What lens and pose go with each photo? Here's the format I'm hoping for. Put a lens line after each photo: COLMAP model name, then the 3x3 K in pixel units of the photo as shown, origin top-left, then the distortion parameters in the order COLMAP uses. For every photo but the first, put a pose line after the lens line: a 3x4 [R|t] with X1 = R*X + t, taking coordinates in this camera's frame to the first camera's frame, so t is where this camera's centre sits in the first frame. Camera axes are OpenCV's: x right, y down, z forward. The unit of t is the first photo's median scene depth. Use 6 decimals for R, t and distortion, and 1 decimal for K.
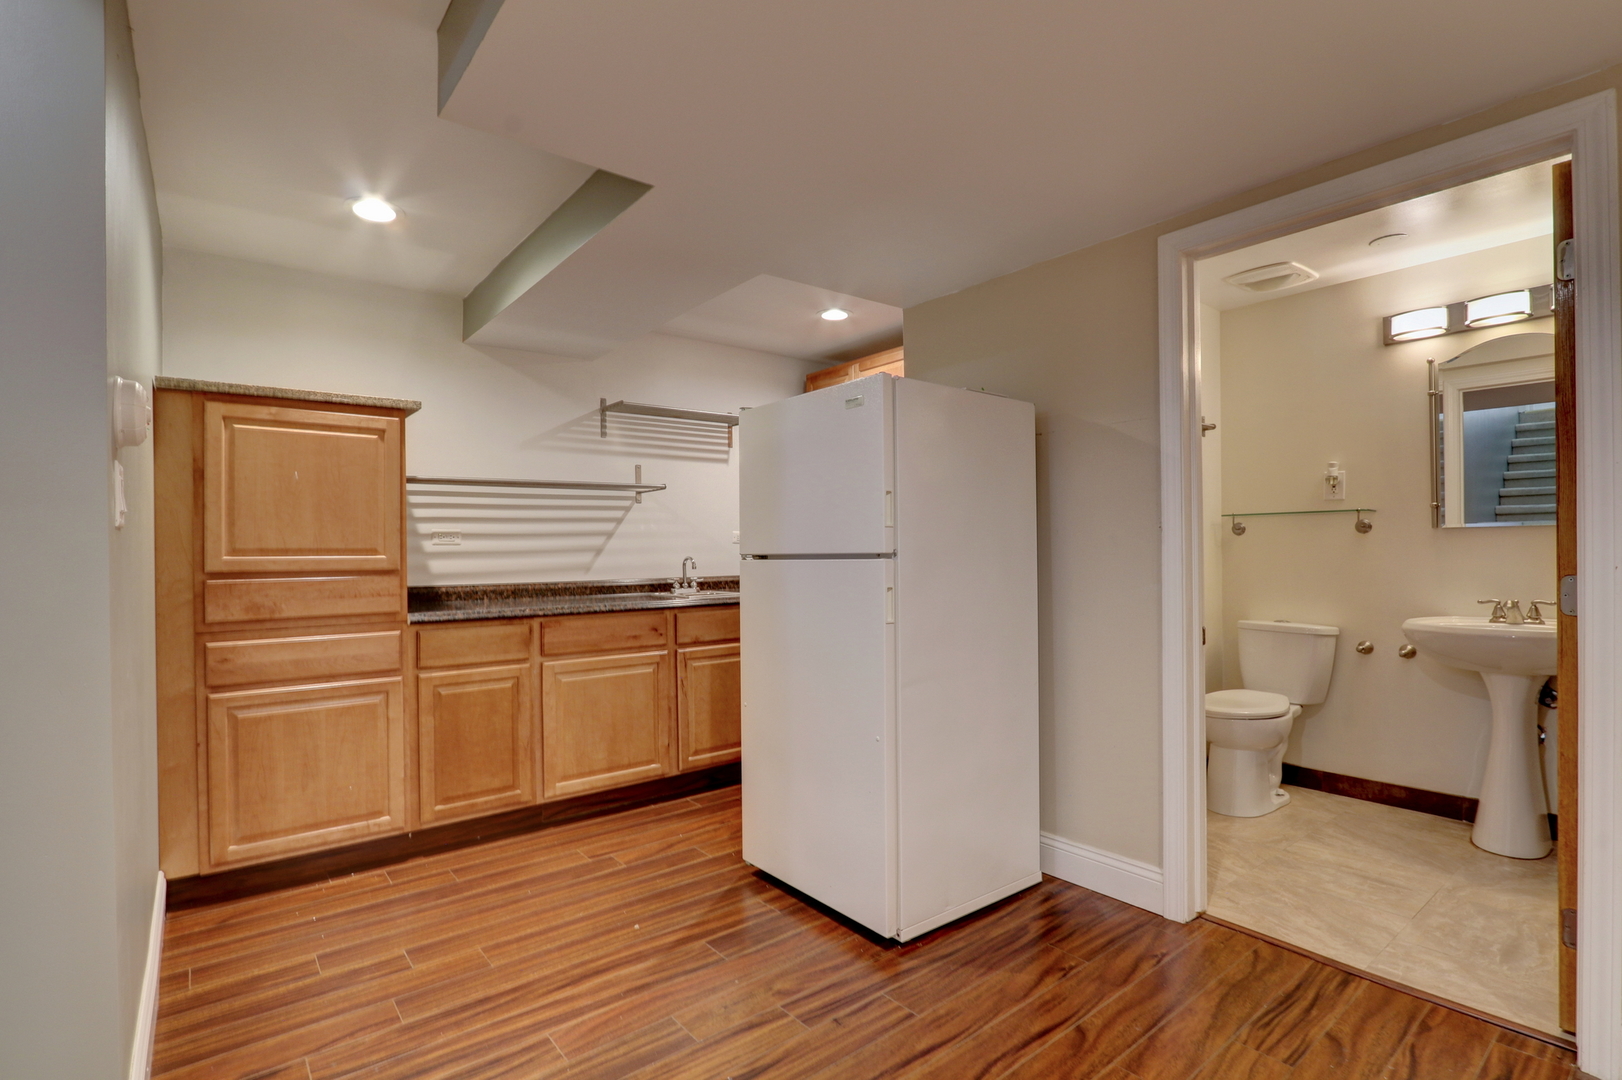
lens RADIAL K [[767.7, 0, 810.3], [0, 767.7, 541.3], [0, 0, 1]] dist [-0.021131, 0.001235]
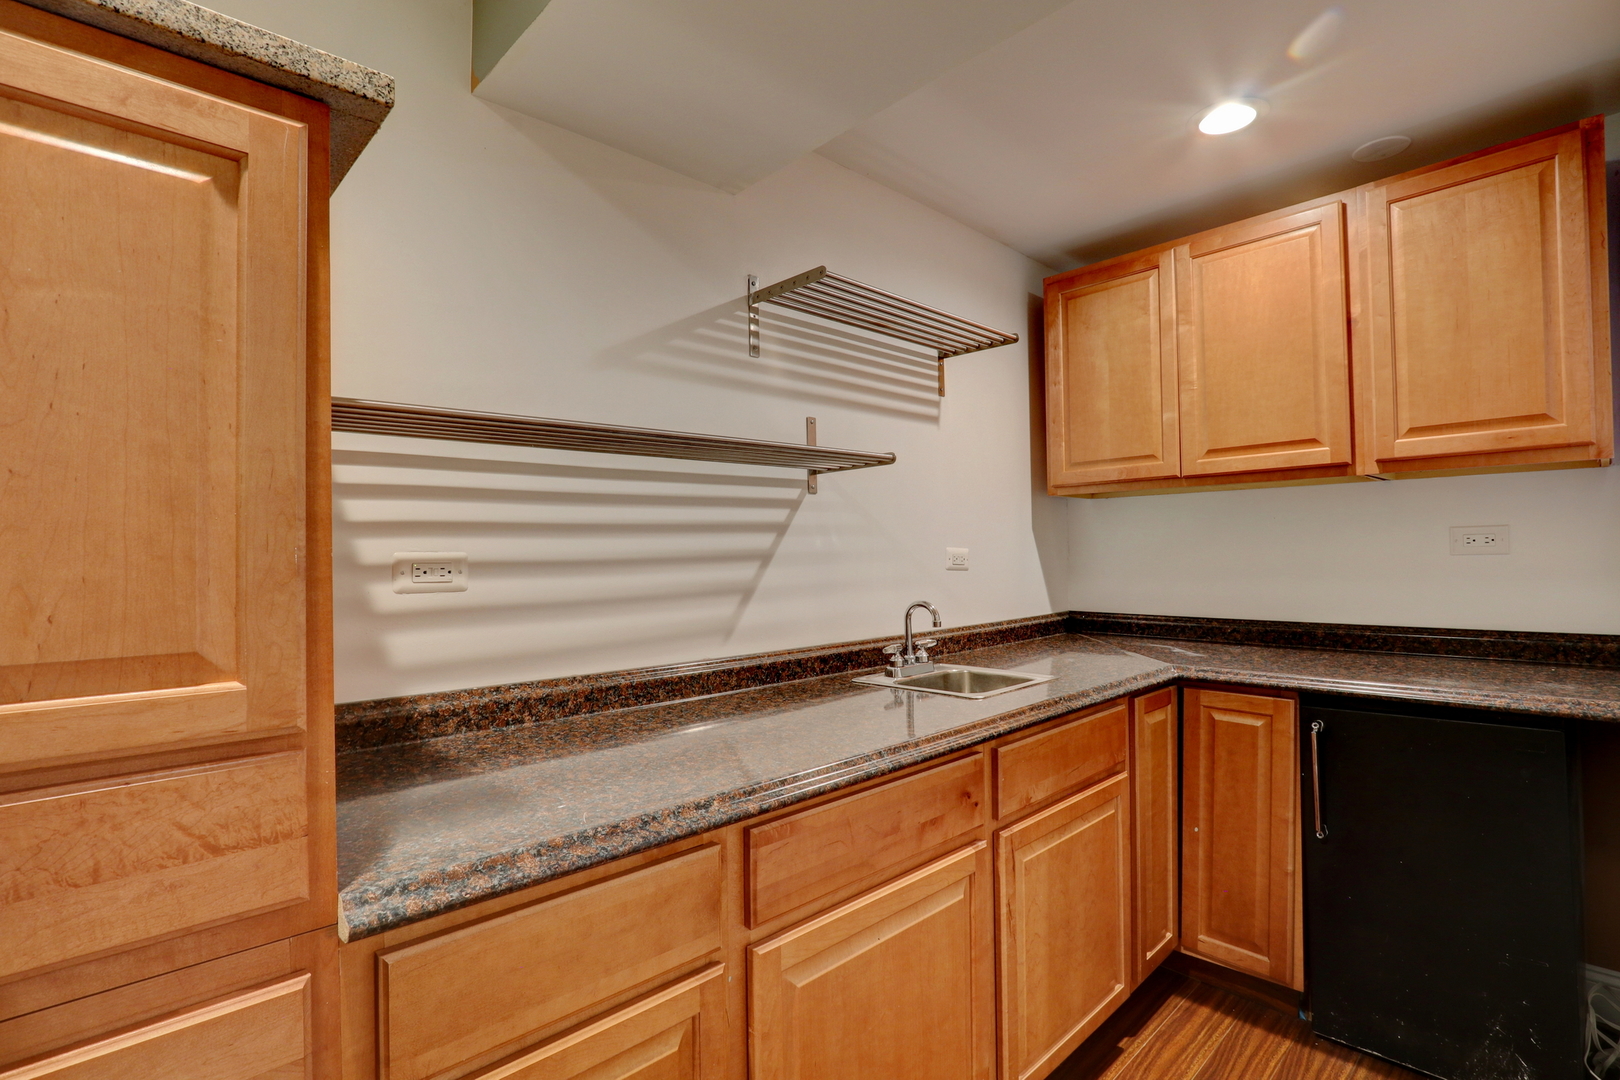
lens RADIAL K [[766.8, 0, 811.4], [0, 766.8, 542.1], [0, 0, 1]] dist [-0.021131, 0.001235]
pose [[0.995983, -0.000762, 0.089534, -0.303982], [0.001233, 0.999986, -0.005205, -0.017612], [-0.089529, 0.005295, 0.995970, 0.567353]]
